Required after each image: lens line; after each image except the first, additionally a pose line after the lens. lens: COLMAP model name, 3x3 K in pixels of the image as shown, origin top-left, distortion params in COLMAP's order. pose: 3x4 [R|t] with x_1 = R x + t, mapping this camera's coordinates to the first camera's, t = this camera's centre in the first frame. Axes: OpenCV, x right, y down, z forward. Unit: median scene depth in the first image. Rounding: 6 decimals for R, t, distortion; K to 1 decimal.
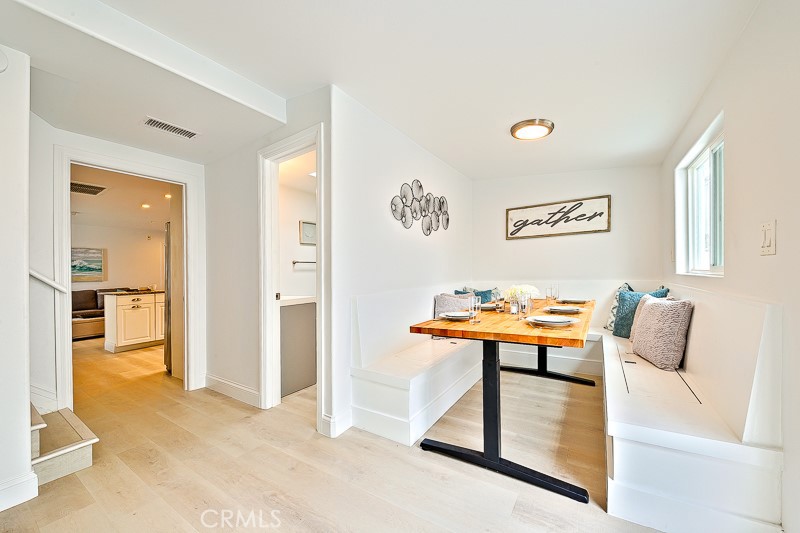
lens RADIAL K [[299.4, 0, 402.4], [0, 299.4, 271.2], [0, 0, 1]] dist [0.003318, 0.000035]
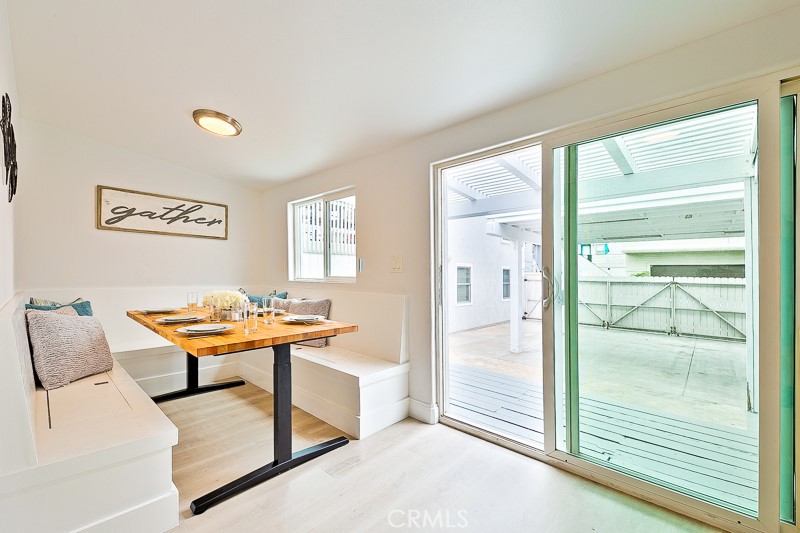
lens RADIAL K [[335.1, 0, 401.5], [0, 335.1, 273.5], [0, 0, 1]] dist [-0.001928, -0.000138]
pose [[0.155689, 0.036958, 0.987114, -0.368366], [-0.020631, 0.999204, -0.034157, 0.012647], [-0.987591, -0.015047, 0.156328, 0.210044]]
